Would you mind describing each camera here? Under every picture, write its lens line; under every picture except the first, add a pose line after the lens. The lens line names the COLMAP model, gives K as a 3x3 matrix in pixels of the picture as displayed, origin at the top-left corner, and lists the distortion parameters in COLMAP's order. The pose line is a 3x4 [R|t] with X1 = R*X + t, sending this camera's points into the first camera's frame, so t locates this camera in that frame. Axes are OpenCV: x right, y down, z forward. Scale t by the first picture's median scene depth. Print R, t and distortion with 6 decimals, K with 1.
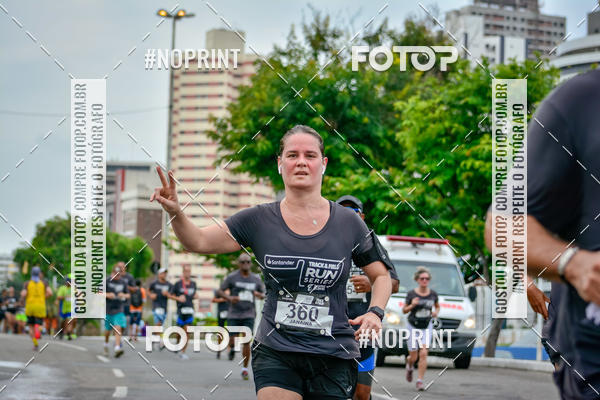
lens RADIAL K [[2227.1, 0, 331.7], [0, 2227.1, 228.3], [0, 0, 1]] dist [0.071485, 0.000000]
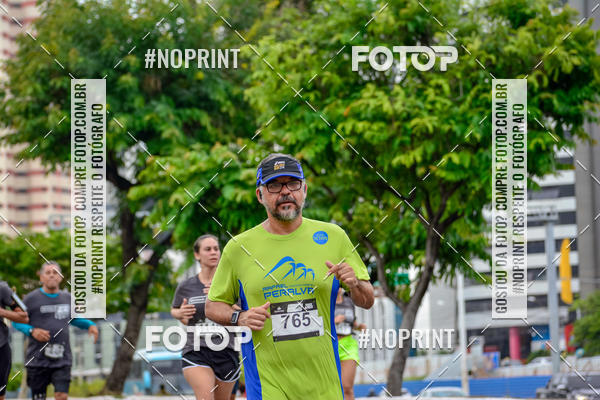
lens RADIAL K [[2227.1, 0, 317.8], [0, 2227.1, 227.1], [0, 0, 1]] dist [0.071485, 0.000000]
pose [[0.994913, -0.064329, 0.077525, -0.005912], [0.063936, 0.997925, 0.007540, -0.002845], [-0.077849, -0.002545, 0.996962, 0.287529]]
